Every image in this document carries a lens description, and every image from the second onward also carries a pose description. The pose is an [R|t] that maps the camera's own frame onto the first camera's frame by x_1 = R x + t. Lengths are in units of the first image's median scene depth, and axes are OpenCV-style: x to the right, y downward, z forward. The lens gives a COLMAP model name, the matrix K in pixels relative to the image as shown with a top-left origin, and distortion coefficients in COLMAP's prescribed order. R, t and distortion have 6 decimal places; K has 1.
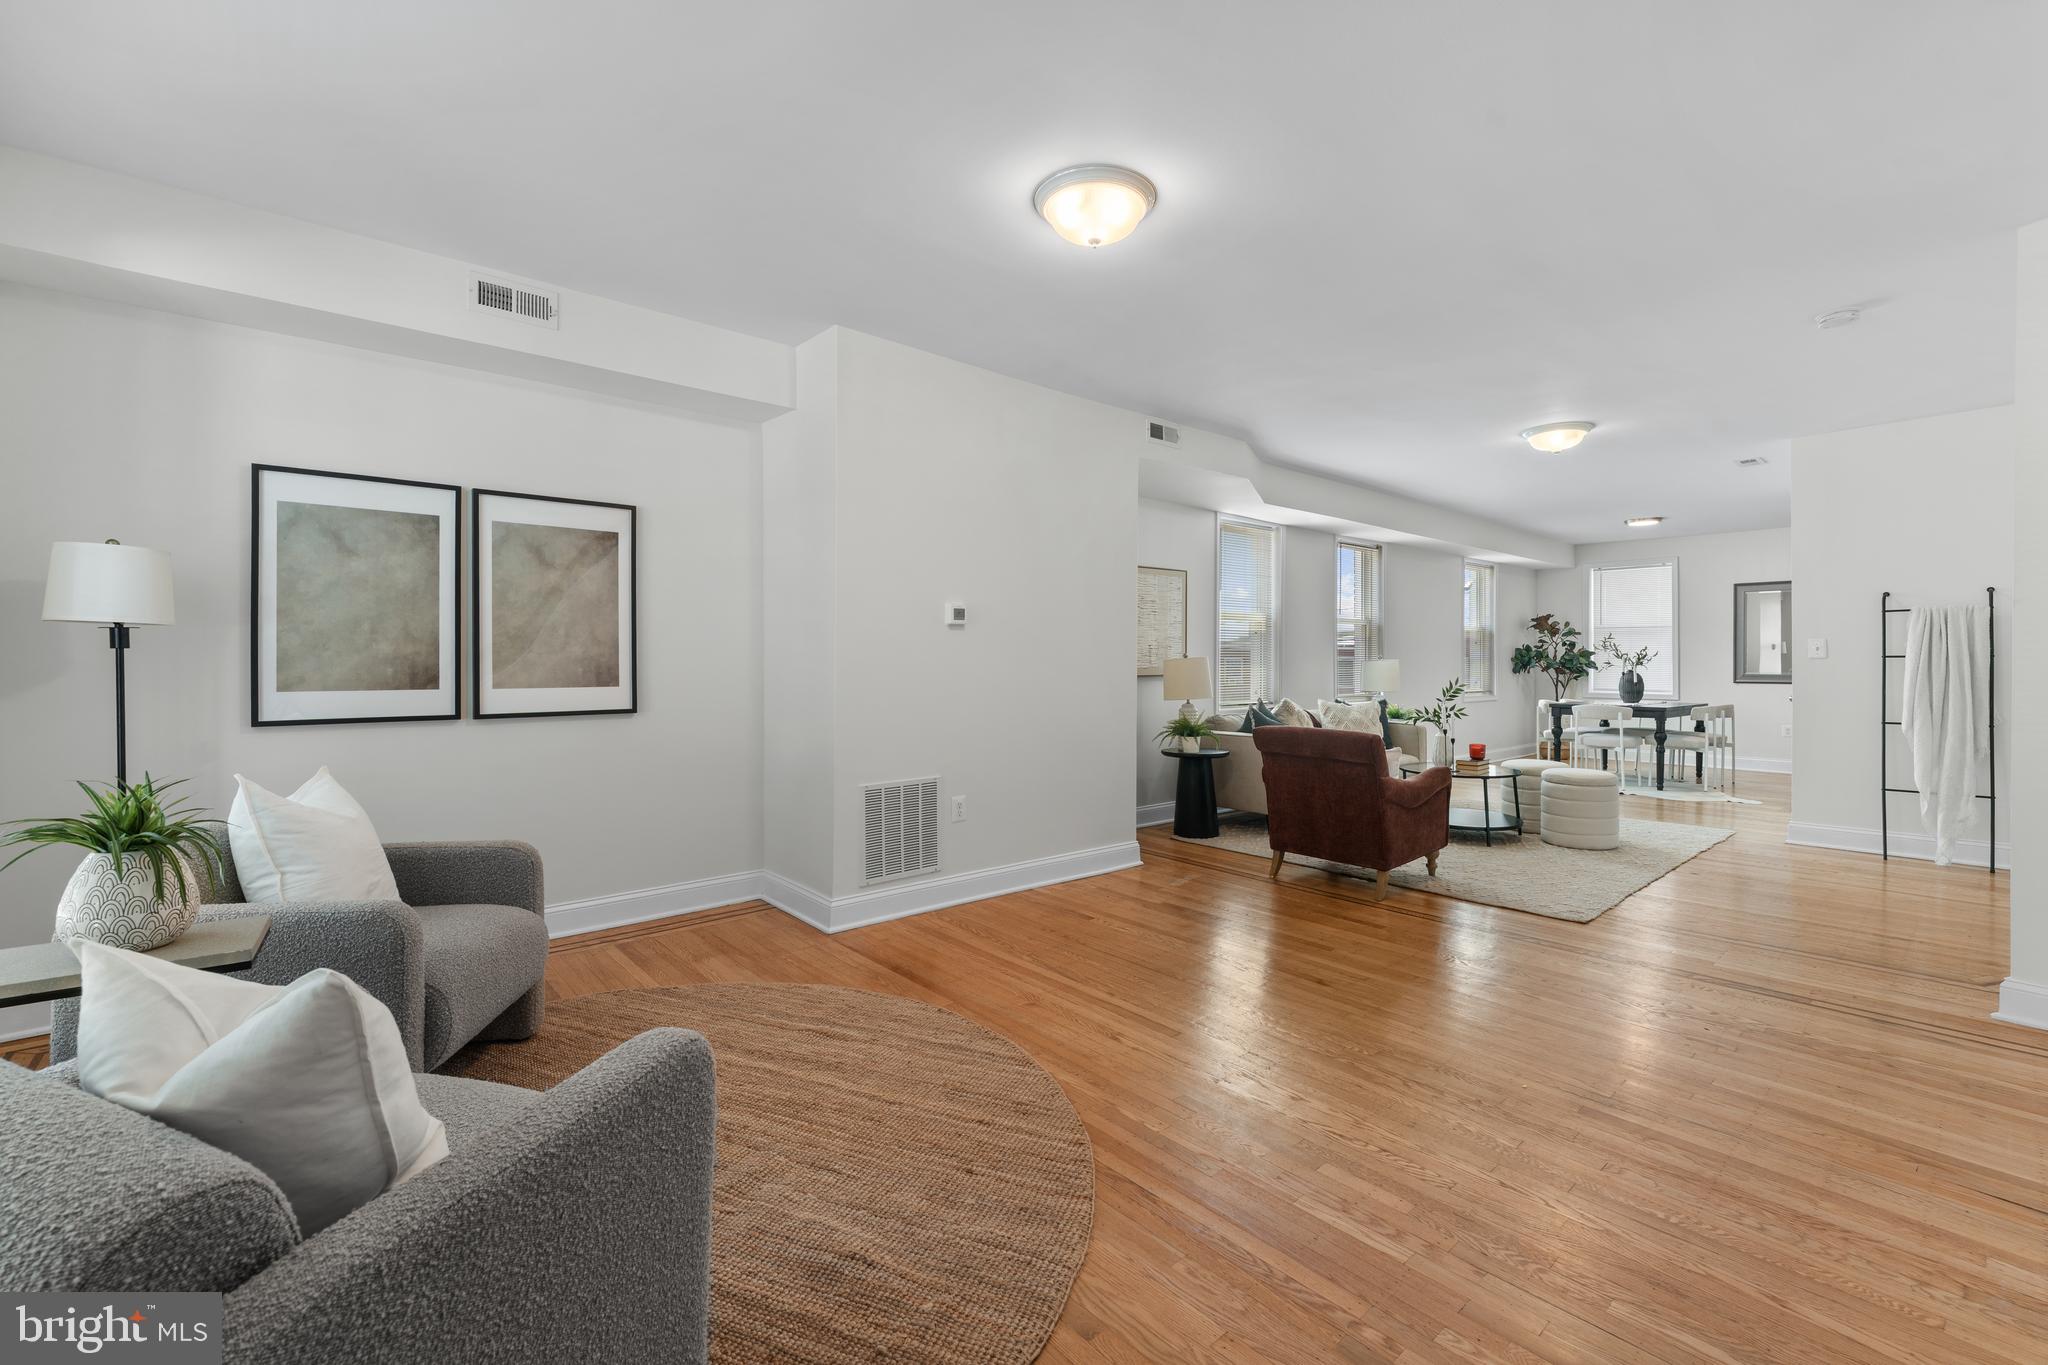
lens RADIAL K [[863.7, 0, 1022.7], [0, 863.7, 661.9], [0, 0, 1]] dist [0.003656, -0.001317]
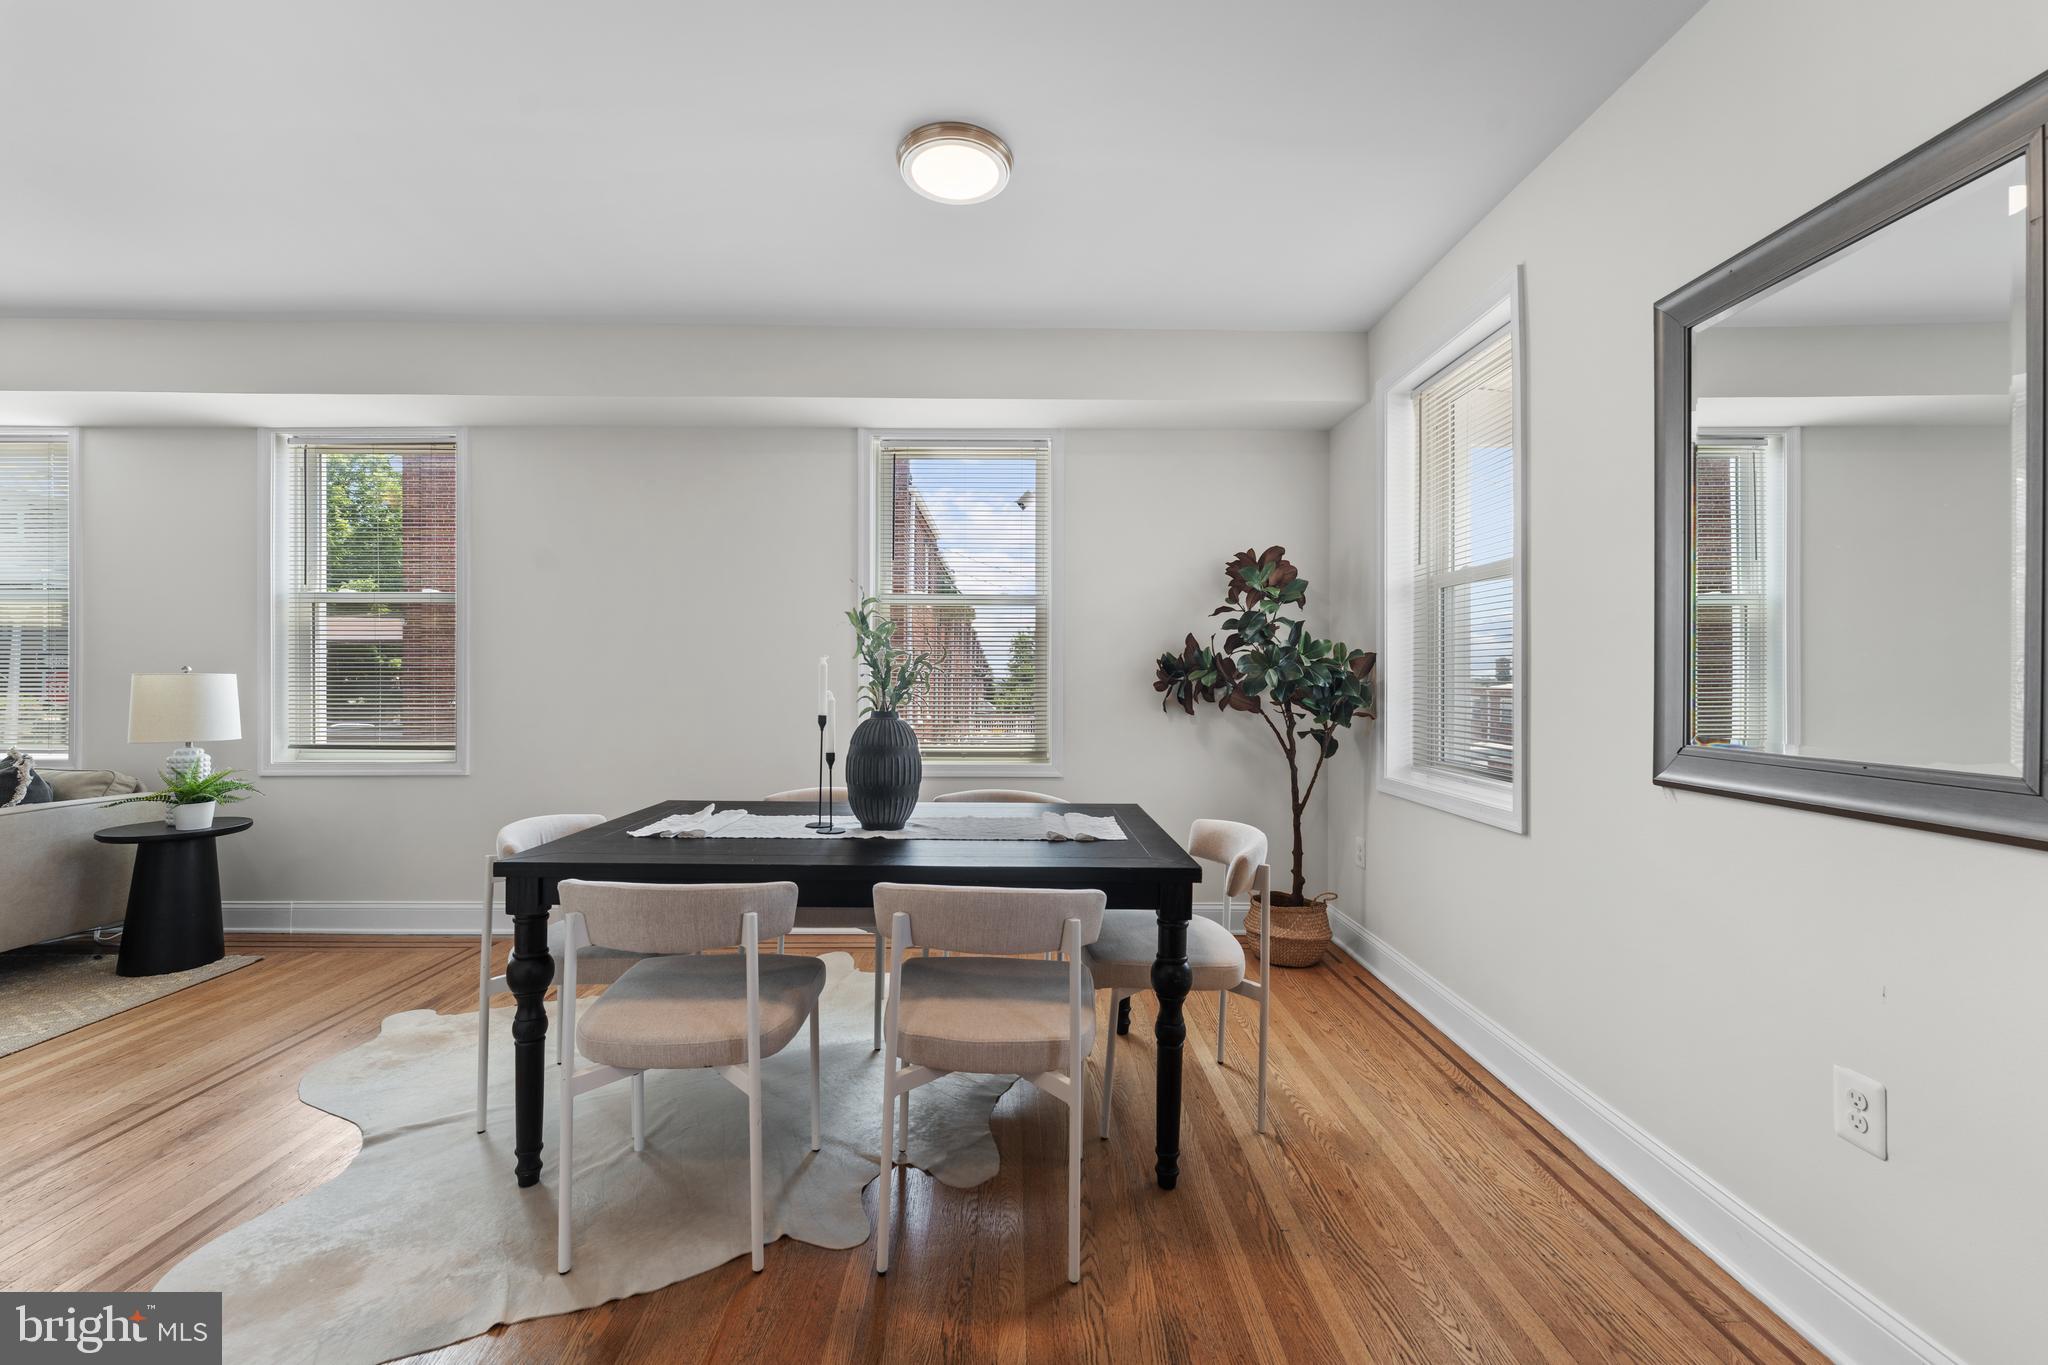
lens RADIAL K [[832.6, 0, 1024.6], [0, 832.6, 680.0], [0, 0, 1]] dist [0.001733, -0.000757]
pose [[0.764629, -0.000525, -0.644470, 1.786437], [-0.003199, 0.999984, -0.004611, 0.002545], [0.644462, 0.005588, 0.764616, 1.602914]]
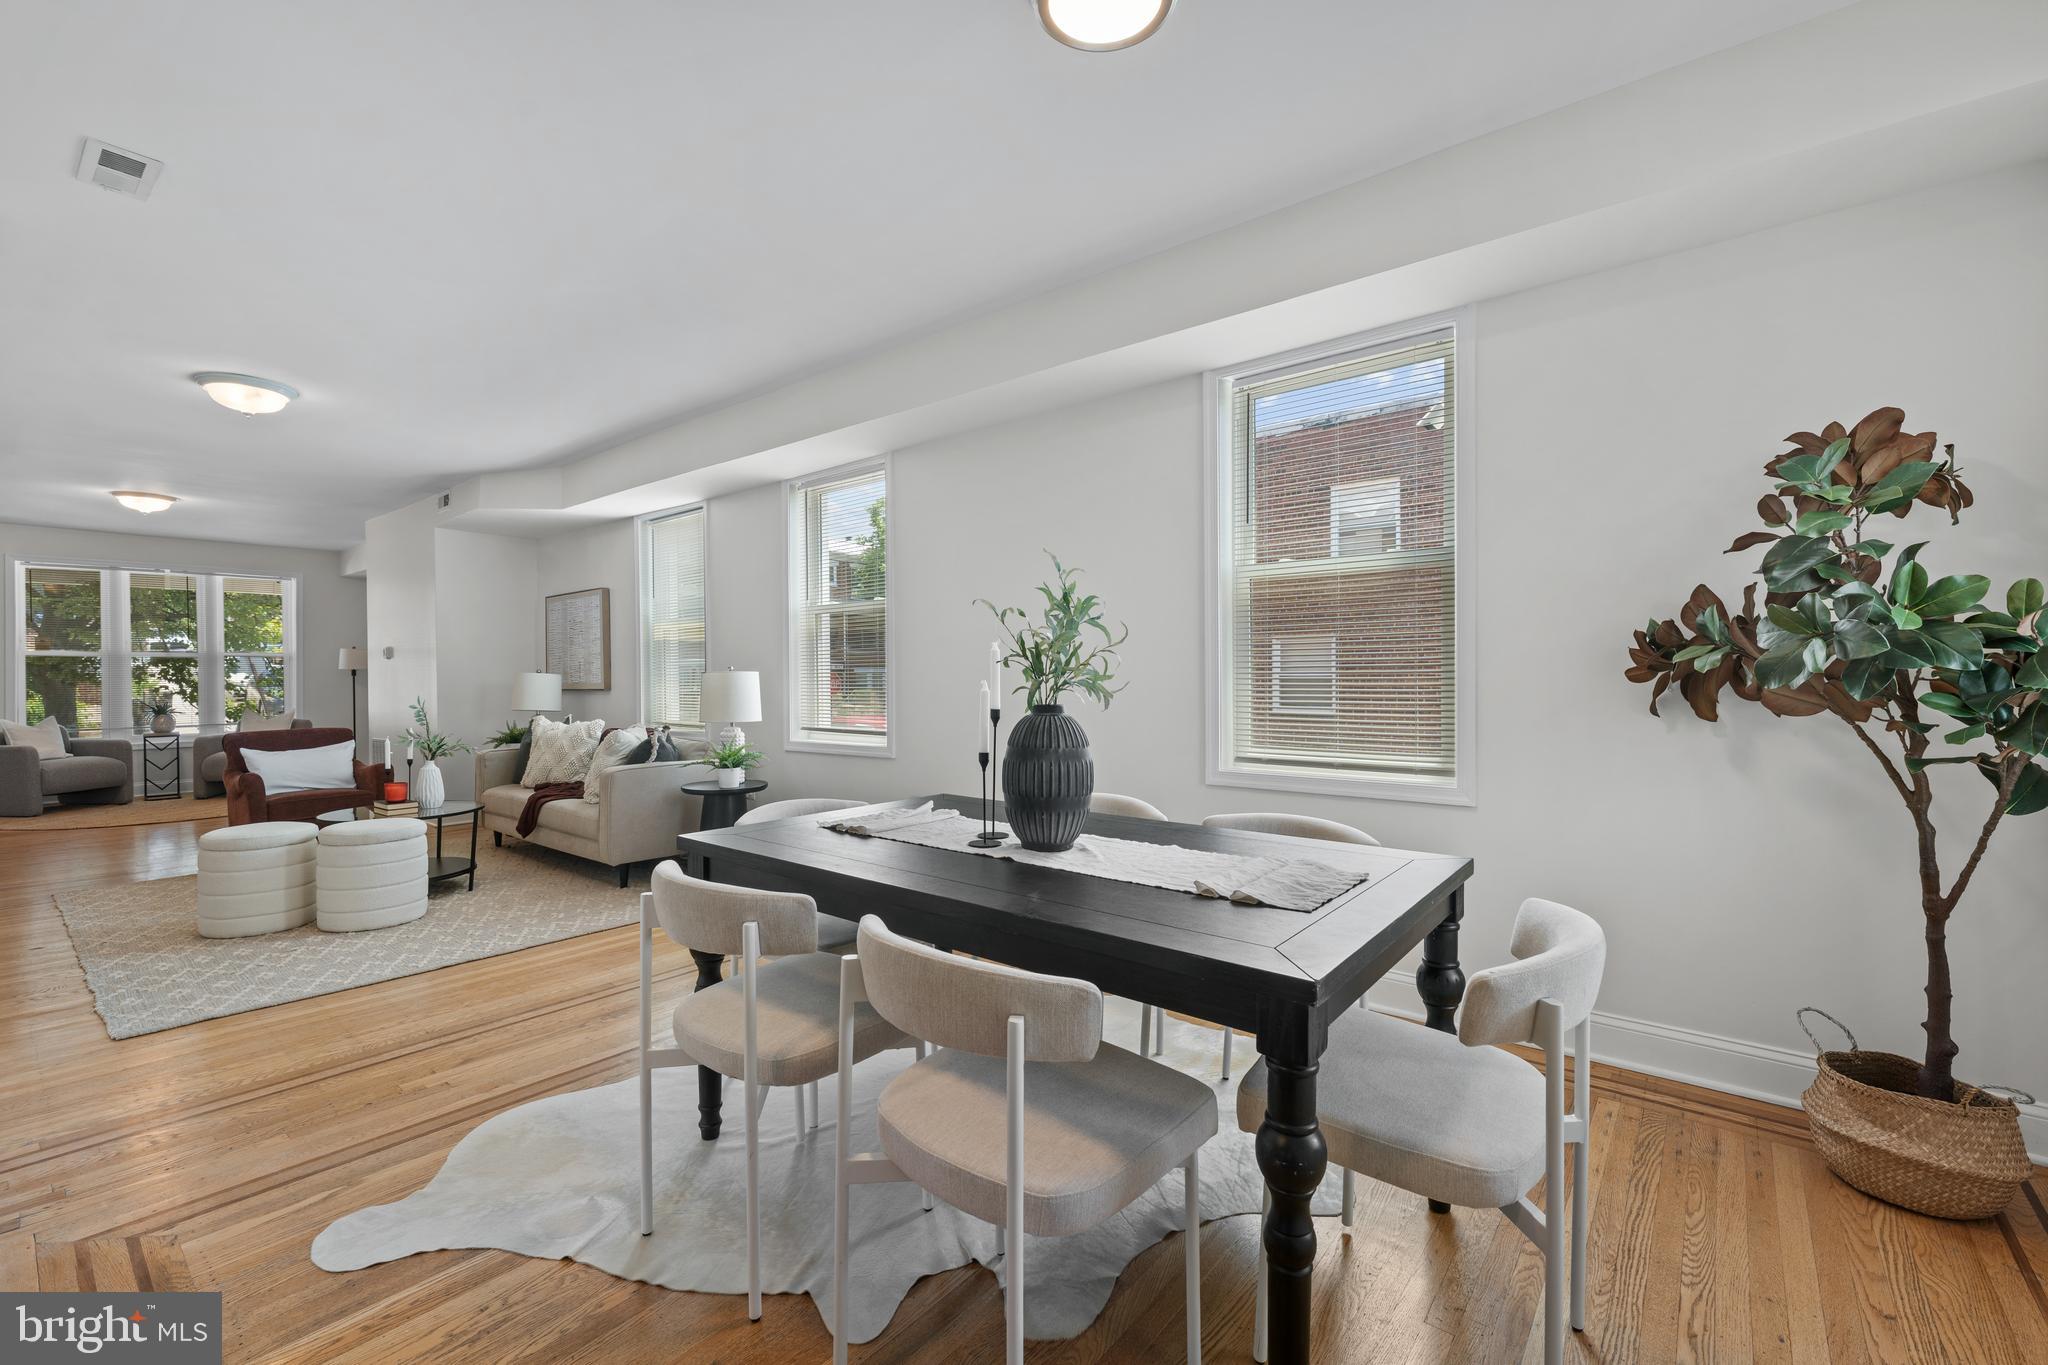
lens RADIAL K [[863.7, 0, 1015.2], [0, 863.7, 684.1], [0, 0, 1]] dist [0.003656, -0.001317]
pose [[0.168275, 0.005031, -0.985727, 1.818173], [0.003933, 0.999976, 0.005775, 0.006438], [0.985732, -0.004848, 0.168251, 1.861527]]
